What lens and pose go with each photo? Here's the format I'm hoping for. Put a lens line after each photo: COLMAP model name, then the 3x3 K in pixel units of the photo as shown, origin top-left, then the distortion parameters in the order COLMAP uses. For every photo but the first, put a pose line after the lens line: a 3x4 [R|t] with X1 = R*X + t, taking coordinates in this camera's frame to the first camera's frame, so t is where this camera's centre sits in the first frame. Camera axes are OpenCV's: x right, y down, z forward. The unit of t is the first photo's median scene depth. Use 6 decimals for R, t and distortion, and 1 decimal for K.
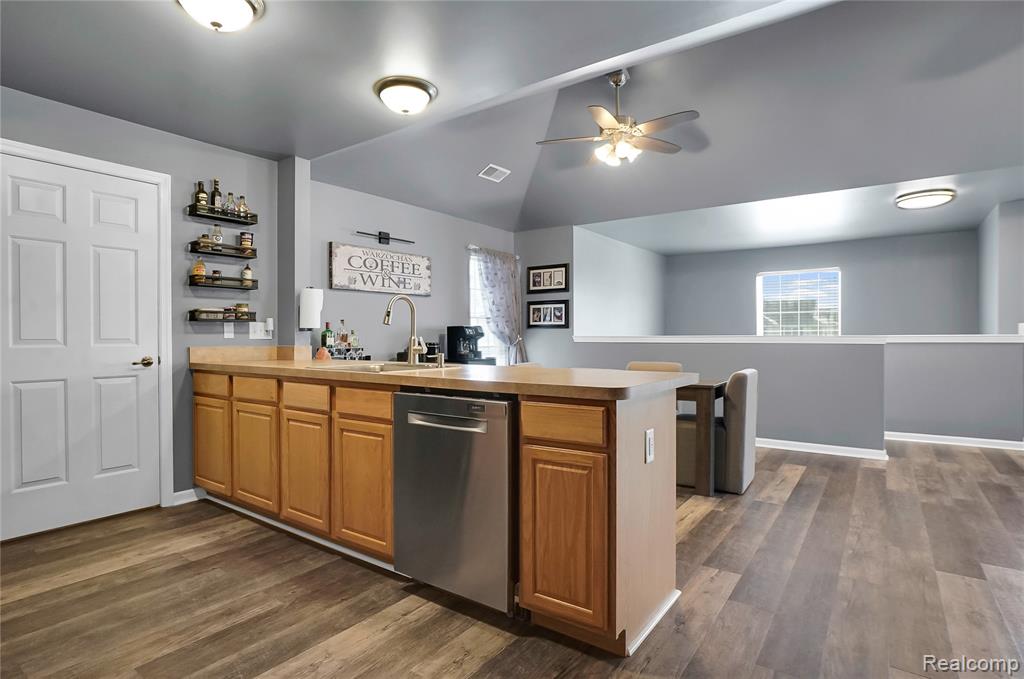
lens RADIAL K [[511.3, 0, 497.4], [0, 511.3, 337.5], [0, 0, 1]] dist [-0.042688, 0.017880]
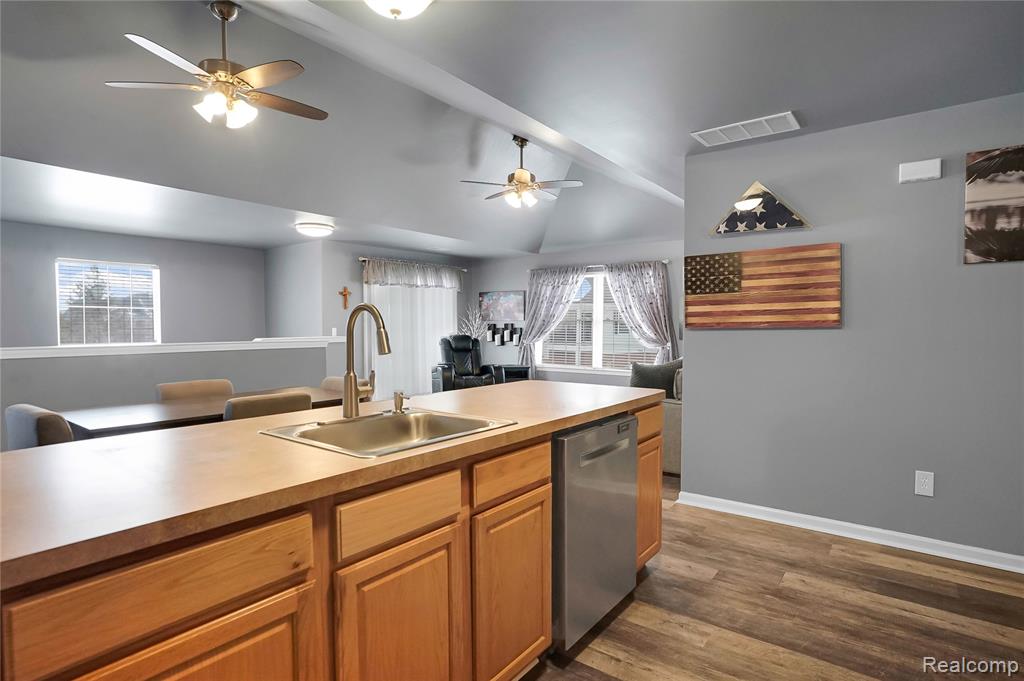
lens RADIAL K [[541.7, 0, 500.3], [0, 541.7, 333.3], [0, 0, 1]] dist [-0.046531, 0.024857]
pose [[0.036437, -0.020664, 0.999122, -0.723480], [0.003336, 0.999783, 0.020556, -0.053358], [-0.999330, 0.002584, 0.036498, 0.724516]]
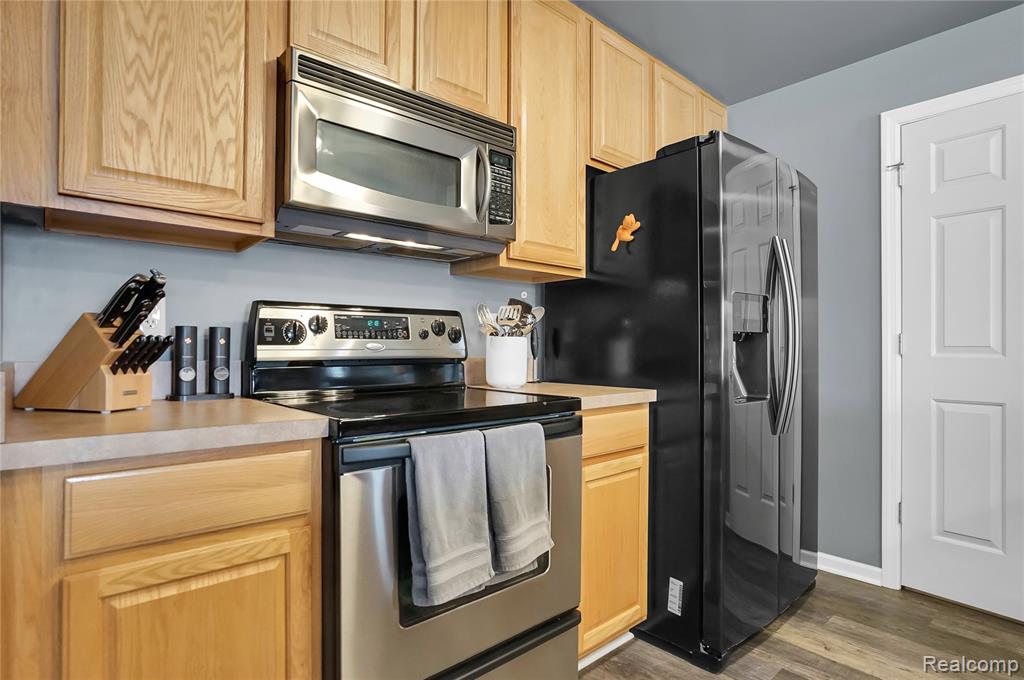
lens RADIAL K [[555.7, 0, 525.6], [0, 555.7, 345.8], [0, 0, 1]] dist [-0.048778, 0.027515]
pose [[-0.192837, 0.000578, -0.981231, 0.012311], [-0.007079, 0.999973, 0.001981, 0.004808], [0.981205, 0.007328, -0.192828, 0.409662]]
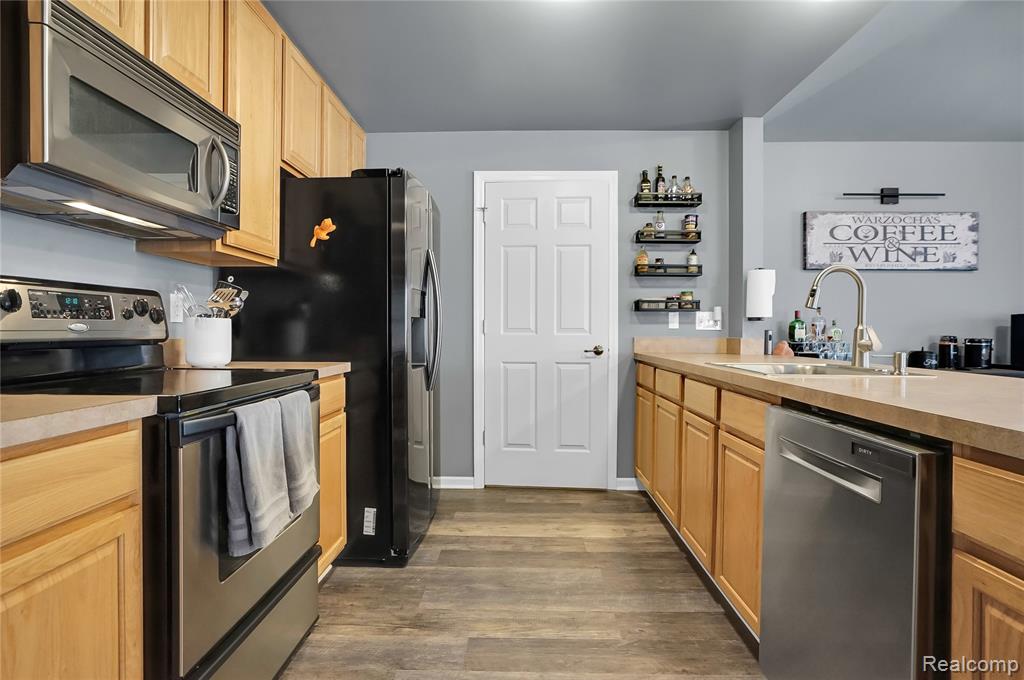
lens RADIAL K [[520.5, 0, 537.5], [0, 520.5, 333.0], [0, 0, 1]] dist [-0.058324, 0.038193]
pose [[0.596420, 0.009663, -0.802614, 0.106130], [-0.008751, 0.999946, 0.005535, 0.006685], [0.802625, 0.003723, 0.596473, 0.226211]]
